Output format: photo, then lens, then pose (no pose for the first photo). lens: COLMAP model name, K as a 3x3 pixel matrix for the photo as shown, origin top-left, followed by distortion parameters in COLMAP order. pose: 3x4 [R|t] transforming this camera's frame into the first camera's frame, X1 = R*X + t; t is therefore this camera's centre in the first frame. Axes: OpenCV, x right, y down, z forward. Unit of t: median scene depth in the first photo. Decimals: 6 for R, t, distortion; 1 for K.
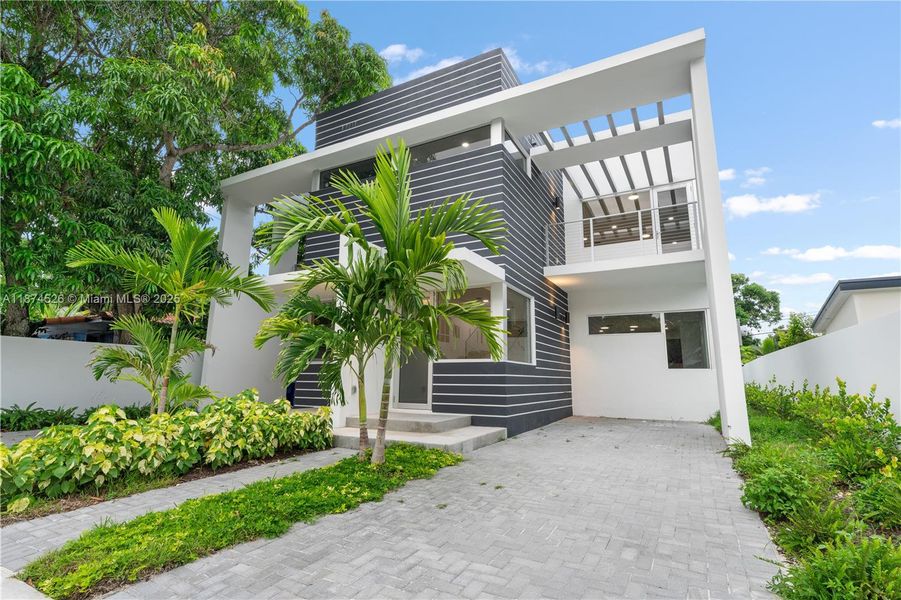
lens RADIAL K [[438.7, 0, 449.5], [0, 438.7, 292.9], [0, 0, 1]] dist [0.003443, 0.000602]
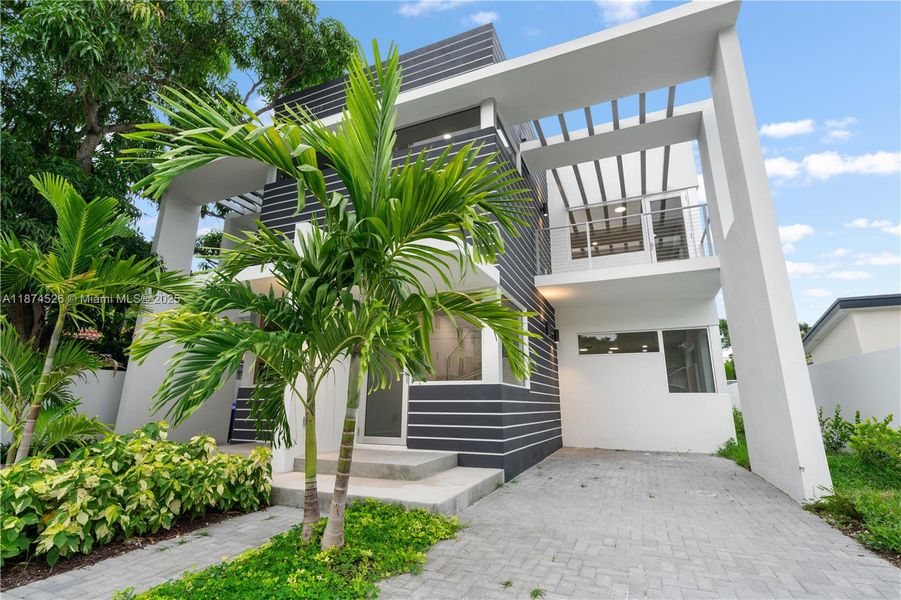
lens RADIAL K [[421.3, 0, 448.3], [0, 421.3, 295.0], [0, 0, 1]] dist [0.001732, -0.000049]
pose [[0.996448, 0.018030, 0.082253, -0.033646], [-0.013182, 0.998164, -0.059109, 0.040009], [-0.083168, 0.057815, 0.994857, 0.226419]]
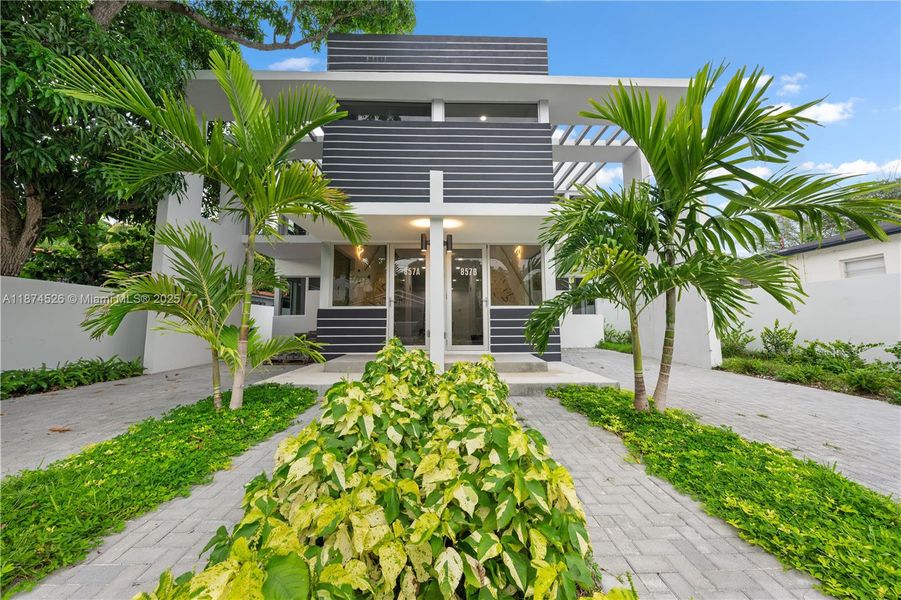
lens RADIAL K [[304.0, 0, 448.0], [0, 304.0, 293.6], [0, 0, 1]] dist [-0.001673, -0.000127]
pose [[0.868984, 0.035205, 0.493586, -0.536834], [-0.084893, 0.993284, 0.078611, 0.073625], [-0.487503, -0.110214, 0.866137, 0.411240]]
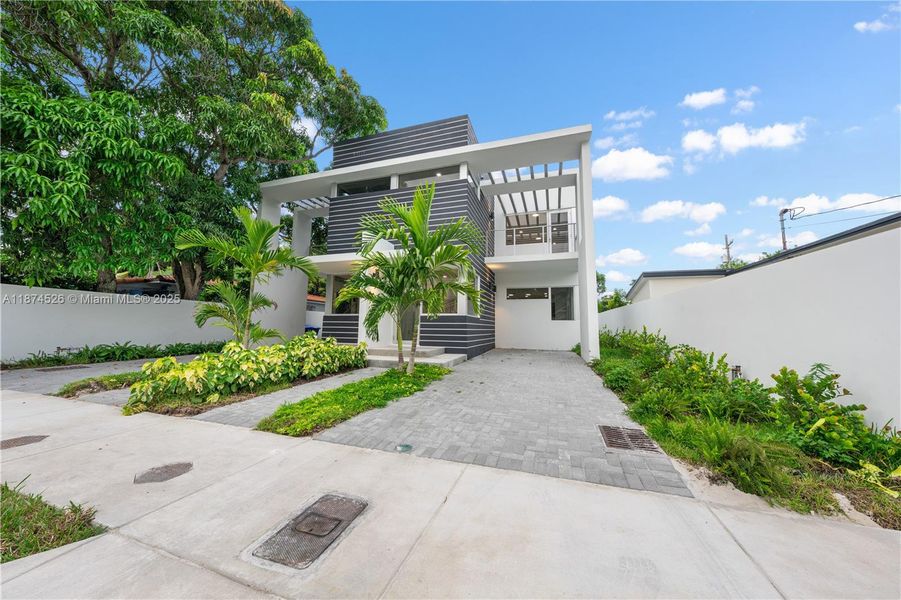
lens RADIAL K [[304.0, 0, 448.0], [0, 304.0, 293.6], [0, 0, 1]] dist [-0.001673, -0.000127]
pose [[0.984485, 0.021722, 0.174119, -0.140036], [-0.036451, 0.995978, 0.081843, -0.016358], [-0.171641, -0.086920, 0.981318, -0.106223]]
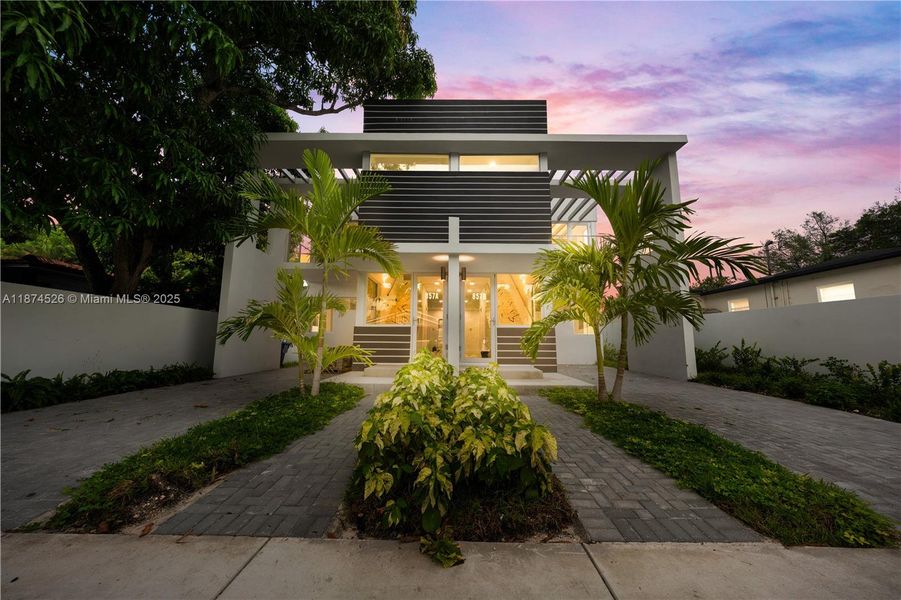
lens RADIAL K [[312.1, 0, 450.5], [0, 312.1, 300.0], [0, 0, 1]] dist [-0.000550, -0.000072]
pose [[0.880603, 0.061467, 0.469852, -0.637851], [-0.091208, 0.994997, 0.040777, 0.054313], [-0.464995, -0.078762, 0.881803, 0.257649]]
